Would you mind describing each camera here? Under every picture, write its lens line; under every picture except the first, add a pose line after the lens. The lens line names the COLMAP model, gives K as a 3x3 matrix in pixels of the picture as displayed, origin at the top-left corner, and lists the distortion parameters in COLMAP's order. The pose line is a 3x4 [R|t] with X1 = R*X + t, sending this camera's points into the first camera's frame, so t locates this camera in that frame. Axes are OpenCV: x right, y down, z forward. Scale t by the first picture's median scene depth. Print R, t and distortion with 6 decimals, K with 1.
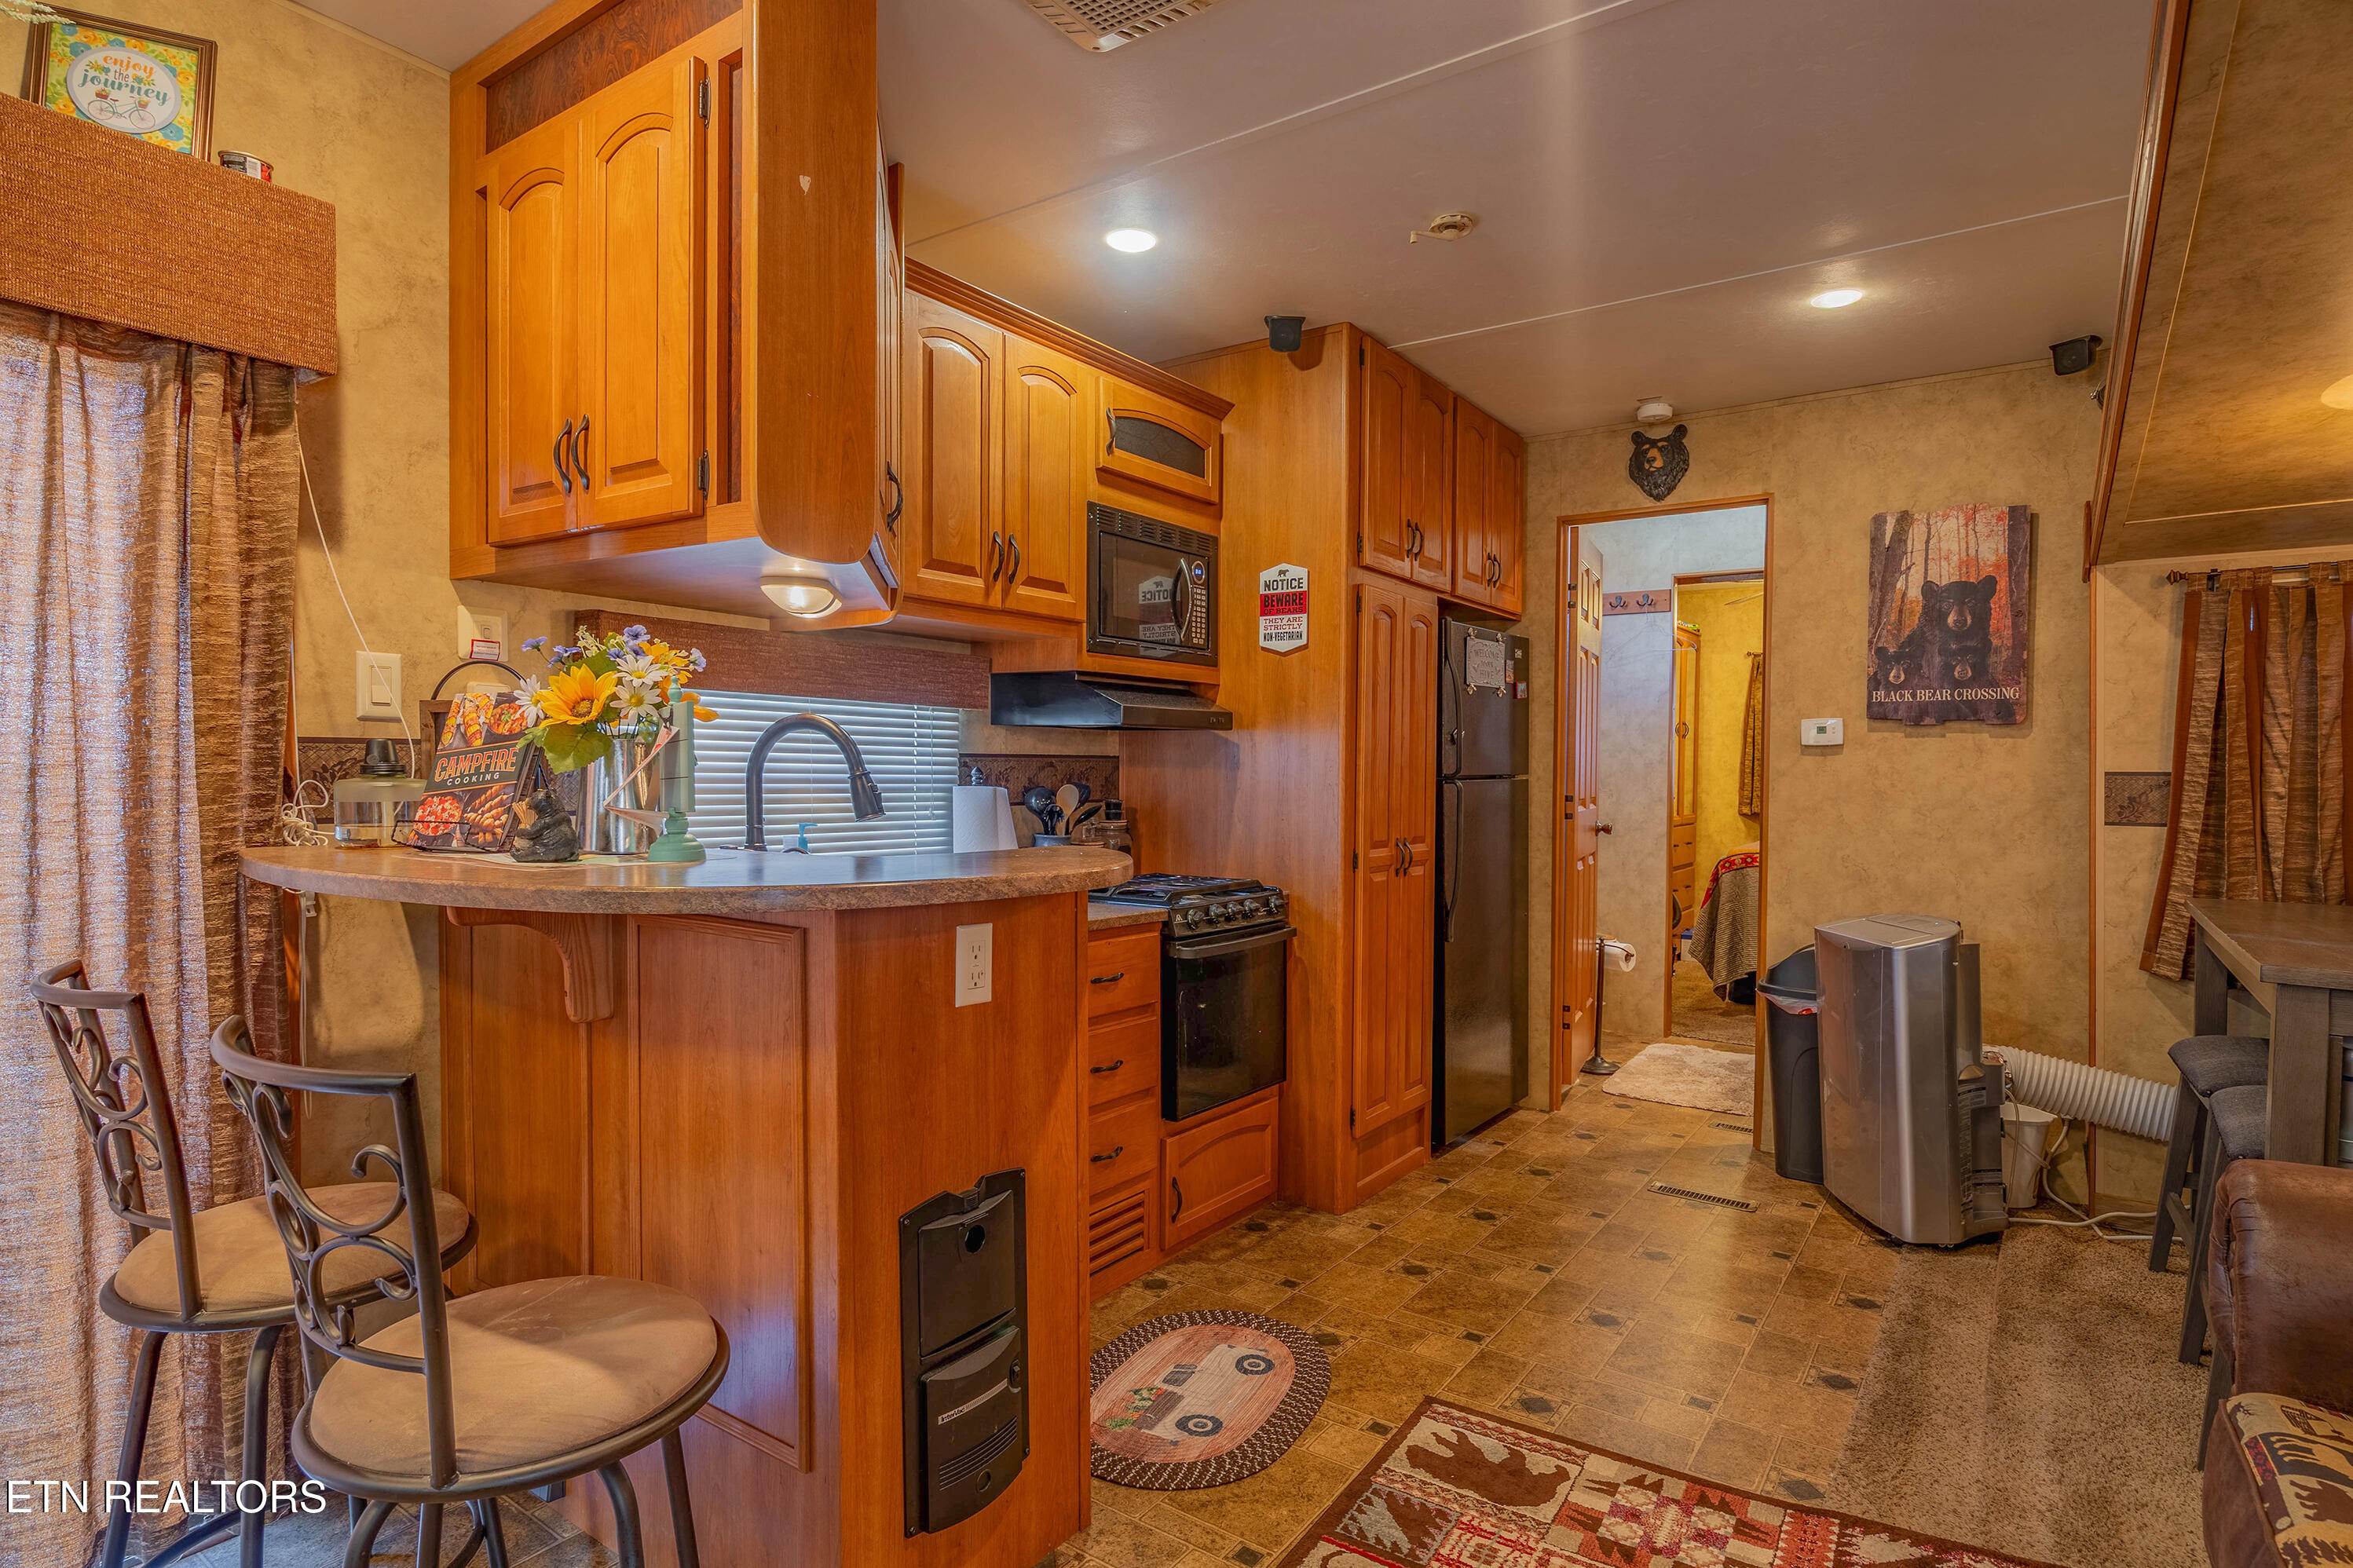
lens RADIAL K [[1211.1, 0, 1144.0], [0, 1211.1, 789.9], [0, 0, 1]] dist [-0.004626, -0.001771]
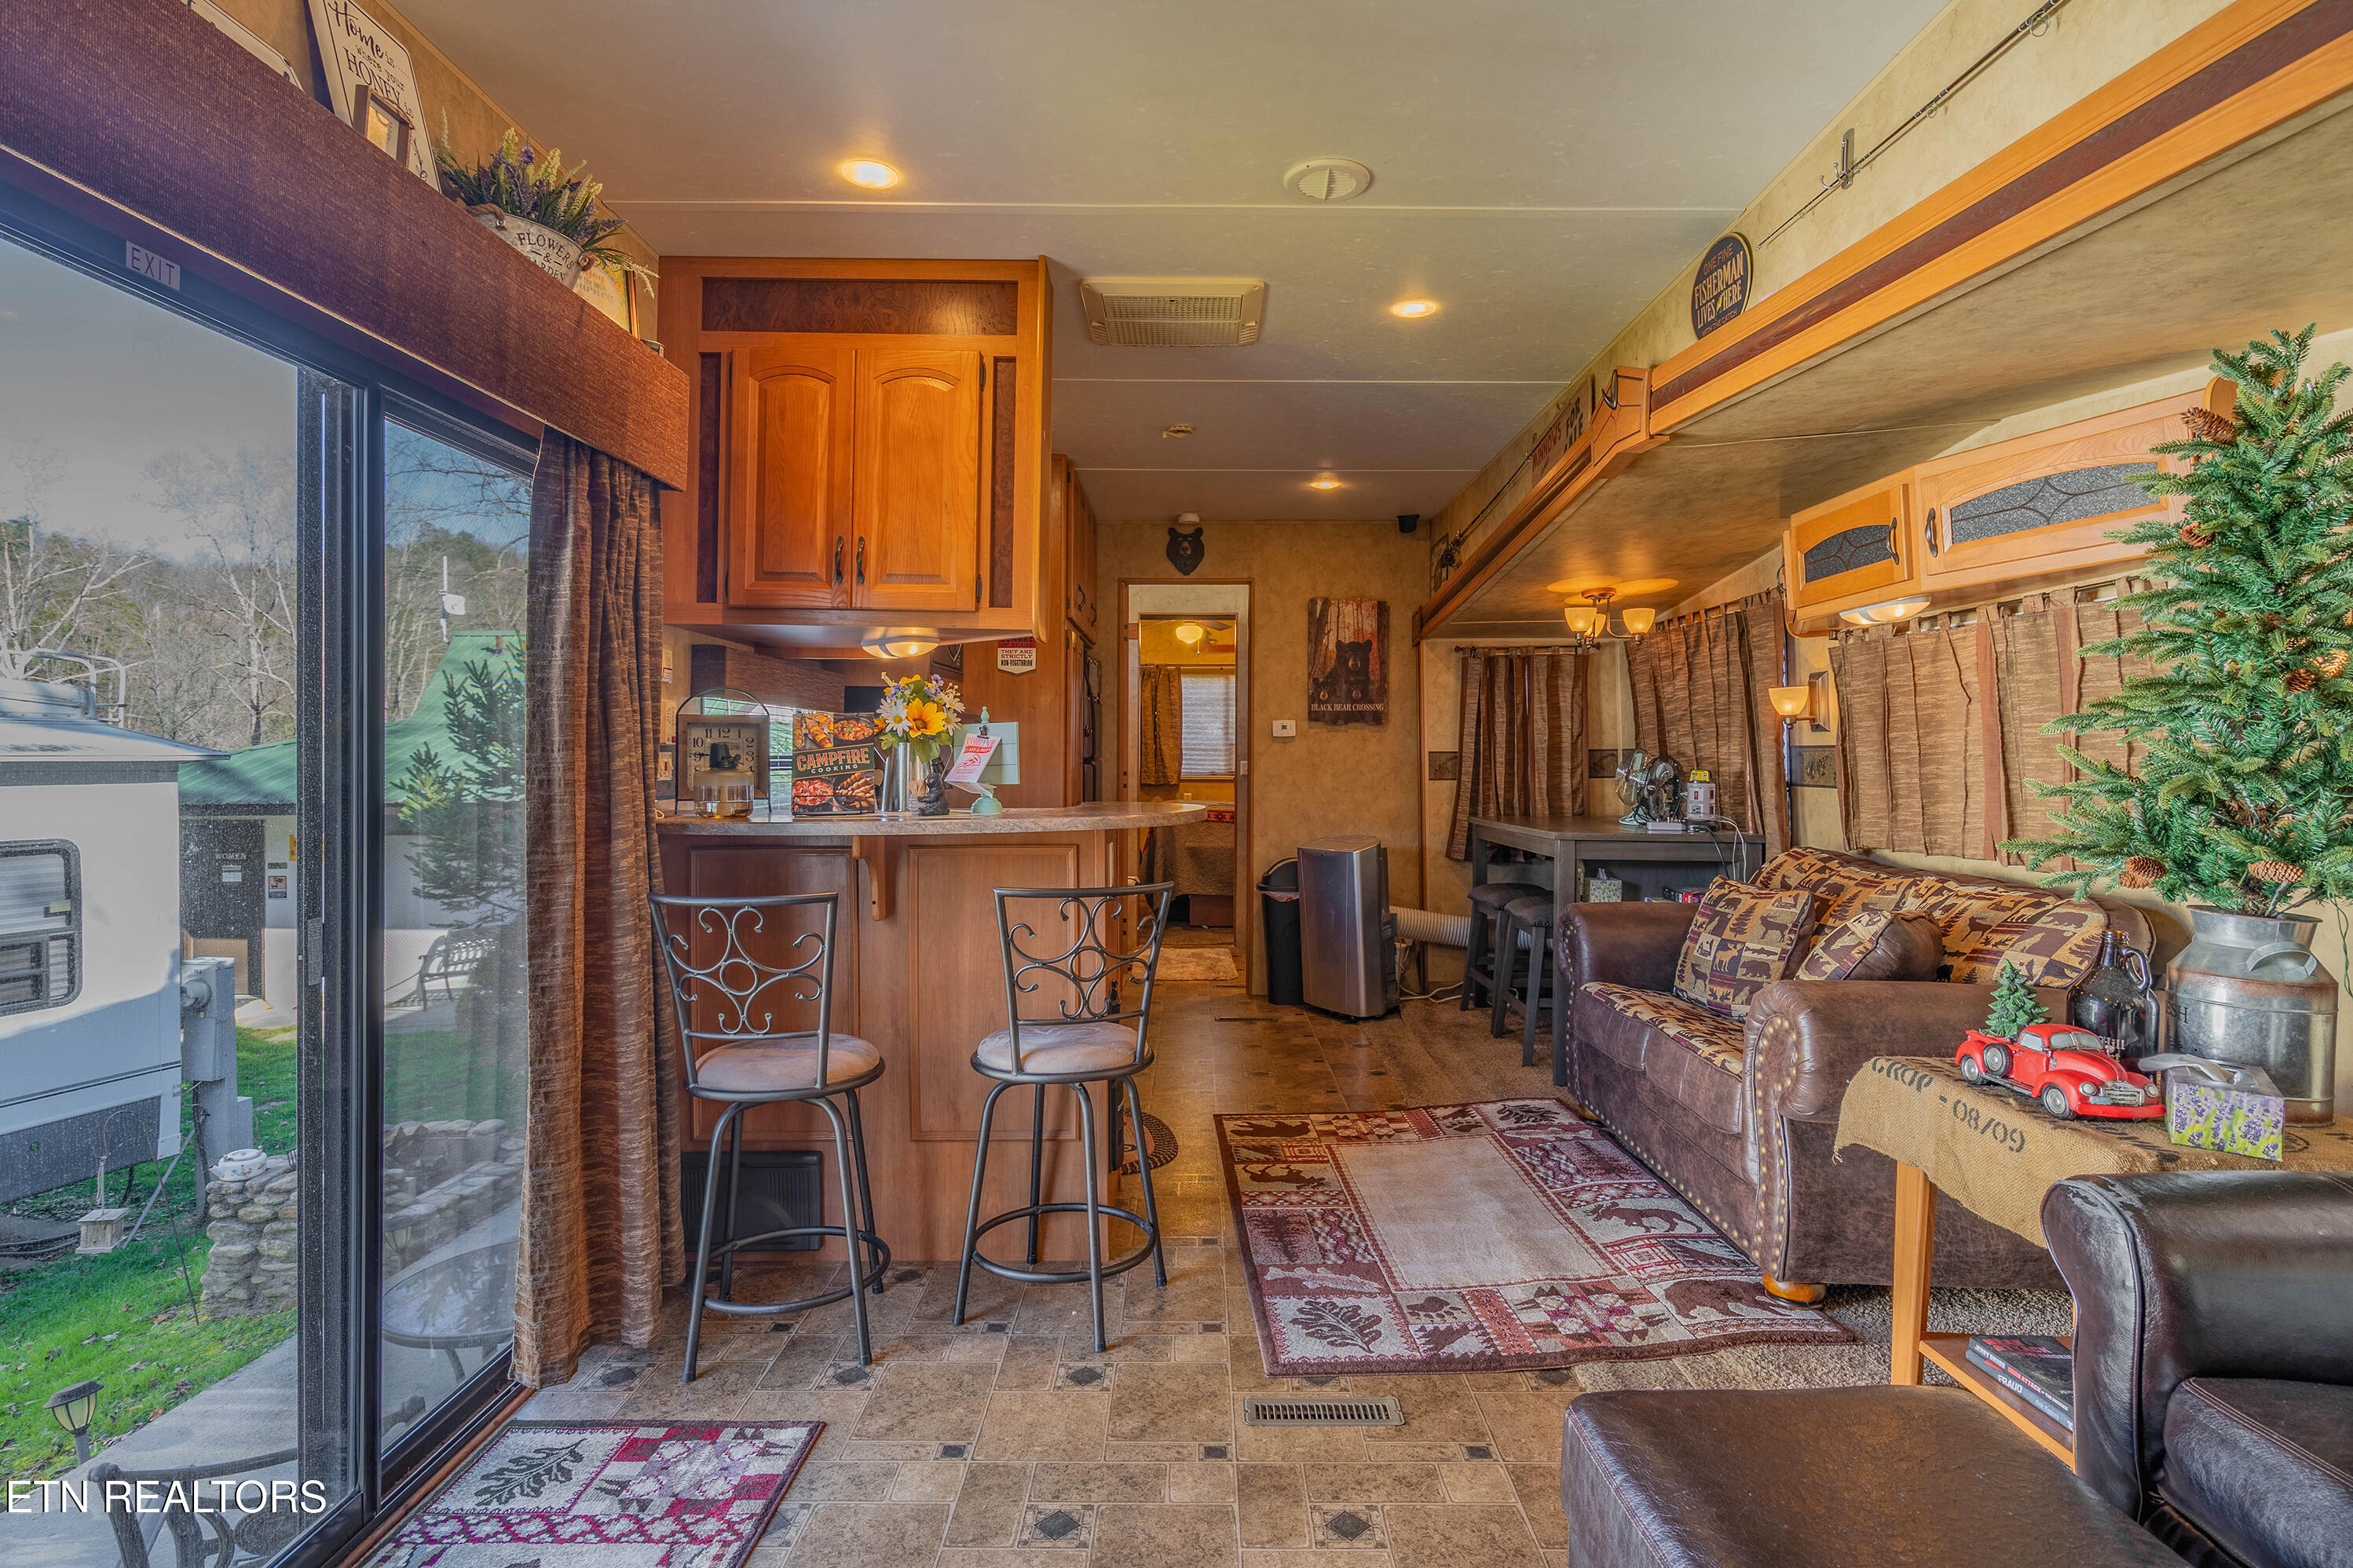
lens RADIAL K [[1246.0, 0, 1185.2], [0, 1246.0, 750.7], [0, 0, 1]] dist [0.000358, -0.000234]
pose [[0.808062, -0.010615, 0.589002, -0.580277], [0.021553, 0.999701, -0.011553, -0.001868], [-0.588703, 0.022031, 0.808049, -0.297114]]
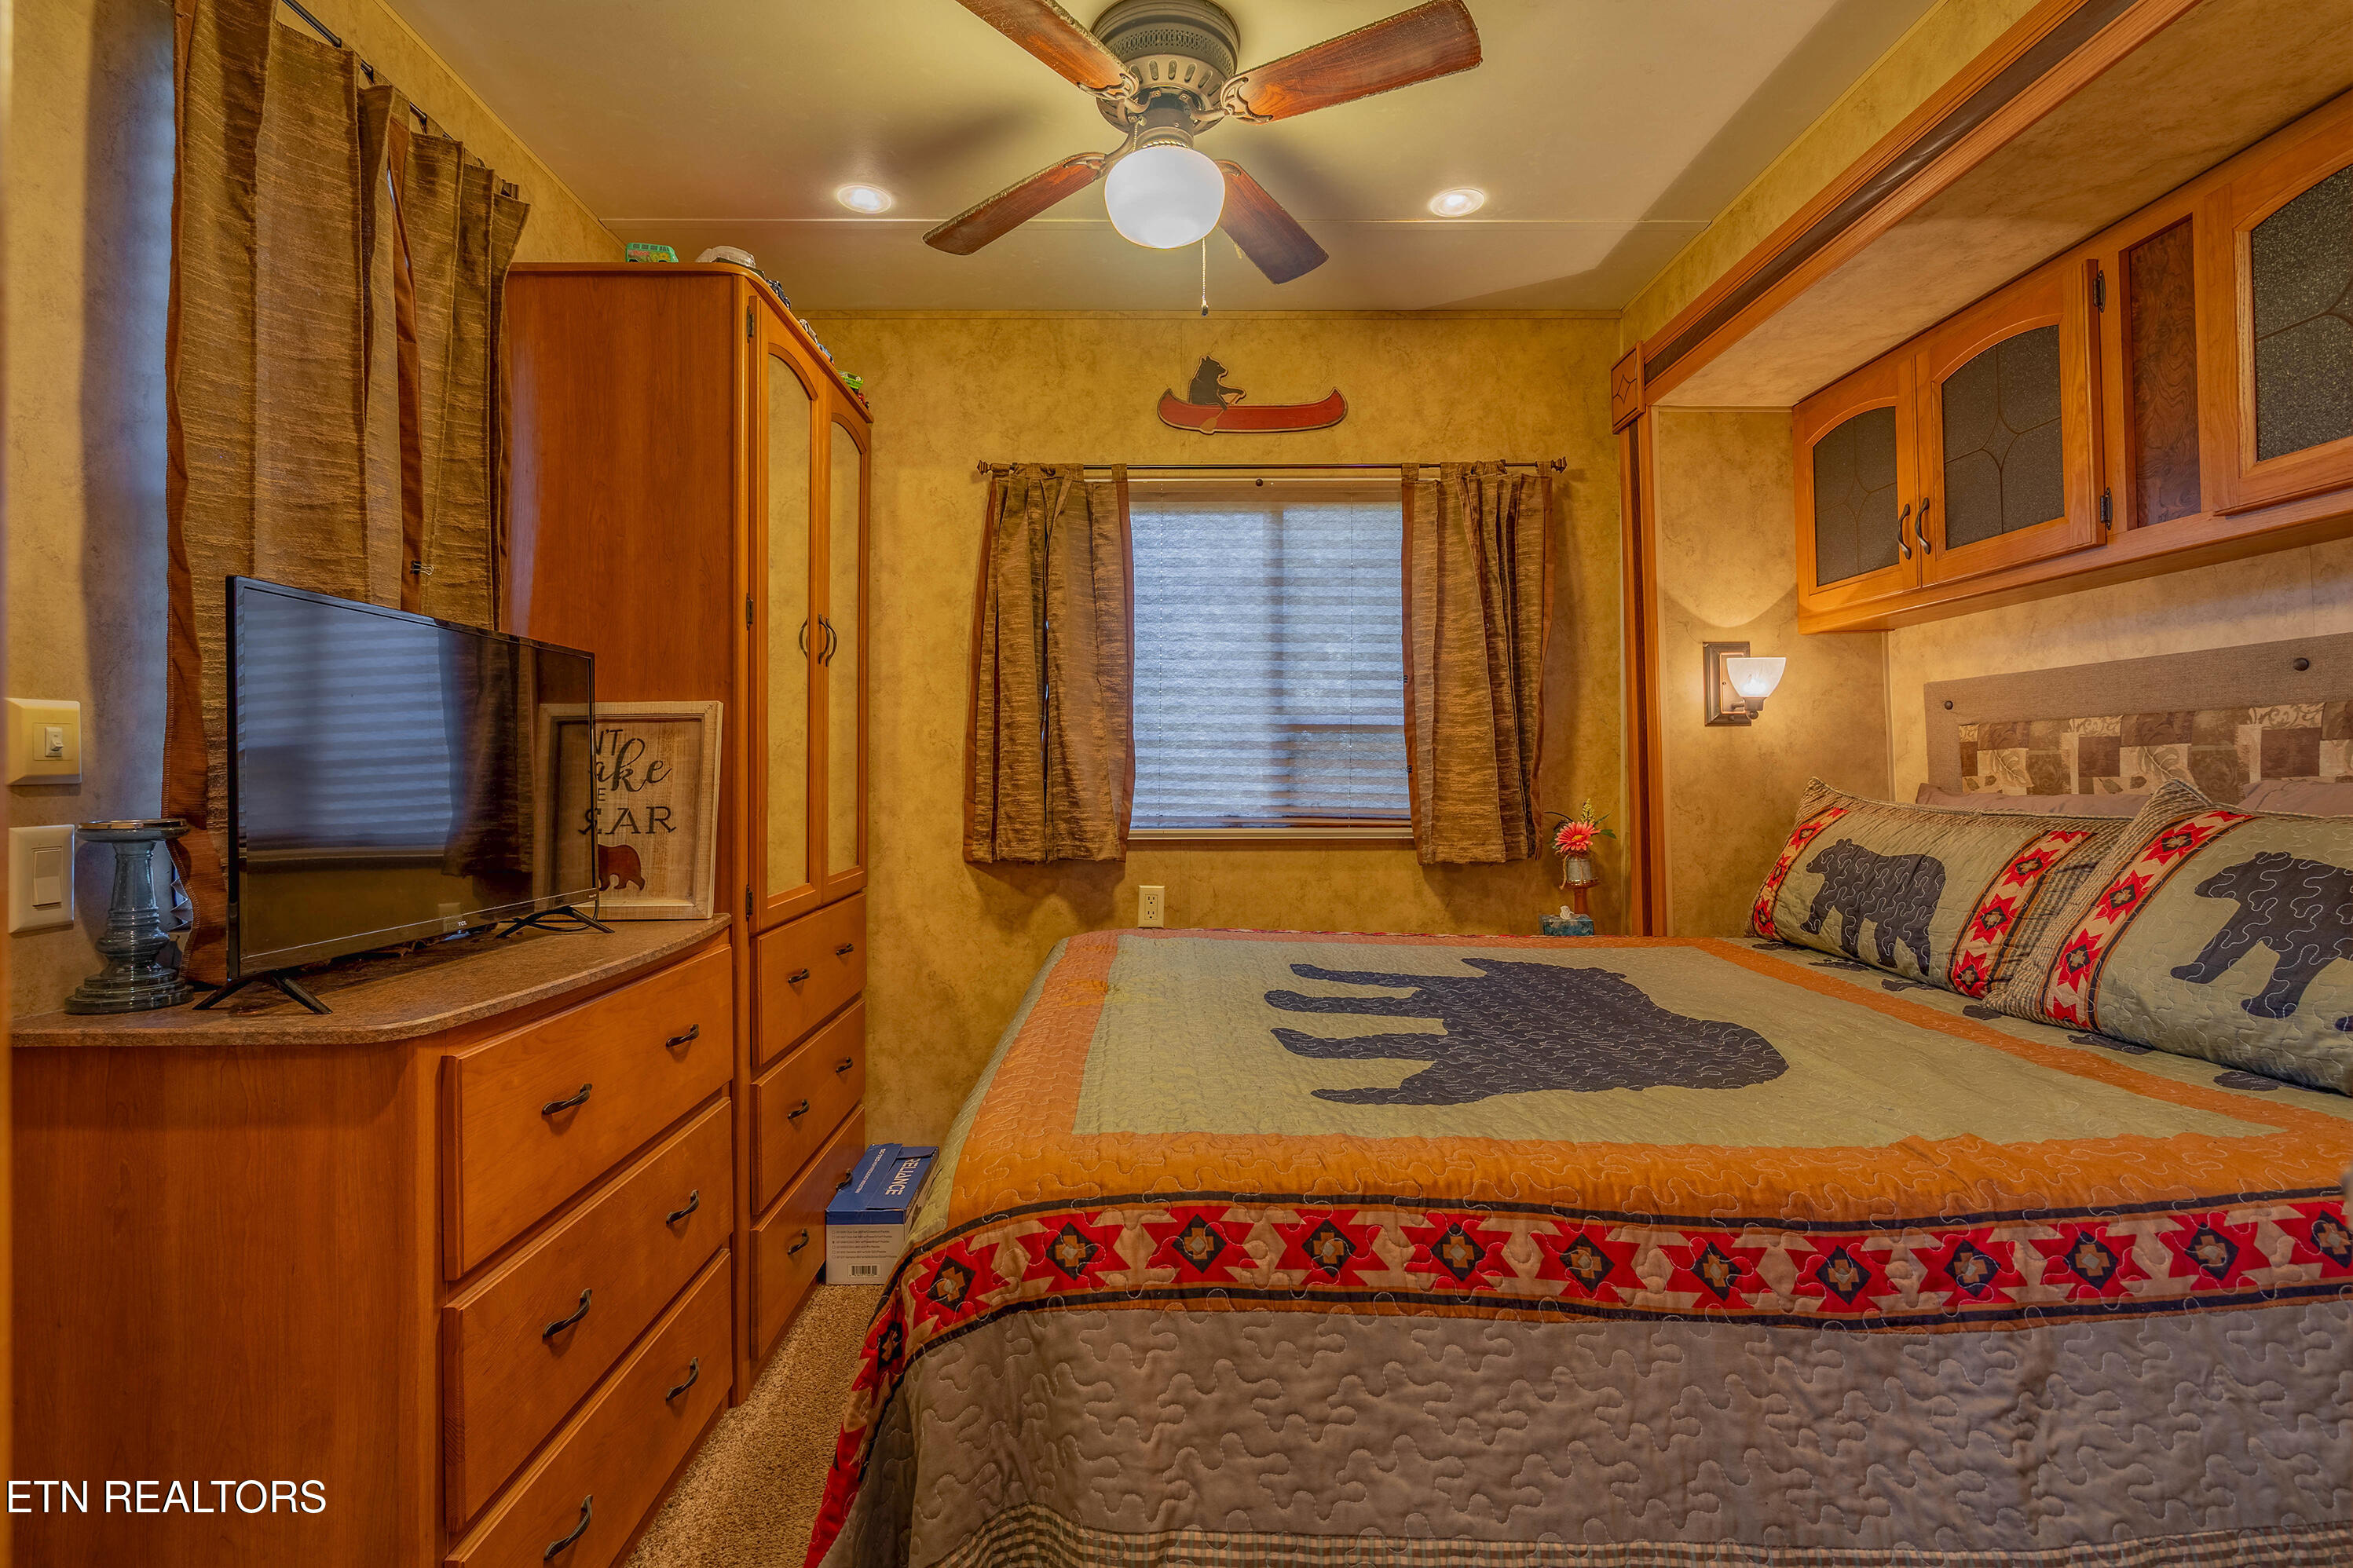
lens RADIAL K [[1118.7, 0, 1156.2], [0, 1118.7, 784.5], [0, 0, 1]] dist [-0.015676, 0.009357]
pose [[0.800130, -0.008758, 0.599762, 0.714707], [0.017433, 0.999811, -0.008656, -0.003436], [-0.599573, 0.017382, 0.800131, 1.484419]]
